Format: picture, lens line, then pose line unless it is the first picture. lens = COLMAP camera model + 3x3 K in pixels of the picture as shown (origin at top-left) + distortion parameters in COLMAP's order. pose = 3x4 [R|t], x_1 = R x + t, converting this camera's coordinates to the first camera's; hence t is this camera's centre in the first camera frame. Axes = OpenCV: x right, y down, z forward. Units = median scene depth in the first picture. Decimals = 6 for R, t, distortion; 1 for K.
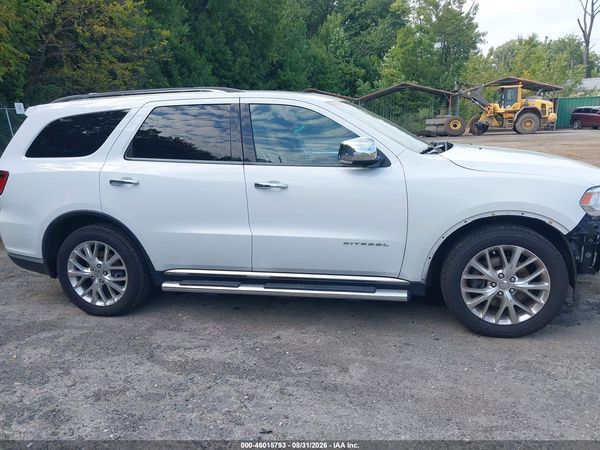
lens RADIAL K [[470.7, 0, 297.8], [0, 470.7, 225.4], [0, 0, 1]] dist [0.001757, 0.006867]
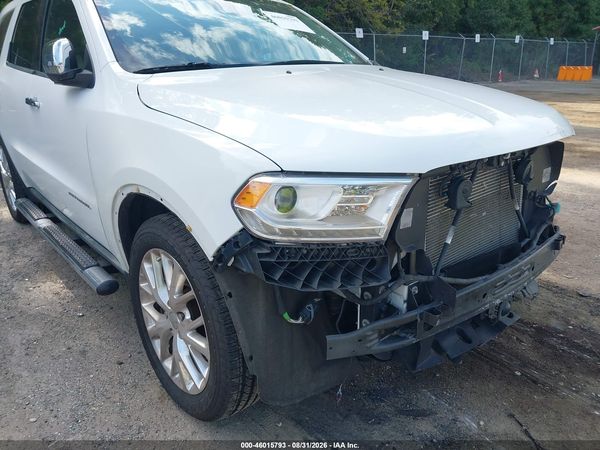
lens RADIAL K [[470.7, 0, 303.9], [0, 470.7, 222.7], [0, 0, 1]] dist [0.001757, 0.006867]
pose [[0.801975, 0.231310, -0.550756, 0.739918], [-0.156447, 0.971136, 0.180056, -0.096930], [0.576508, -0.058236, 0.815014, 0.561246]]
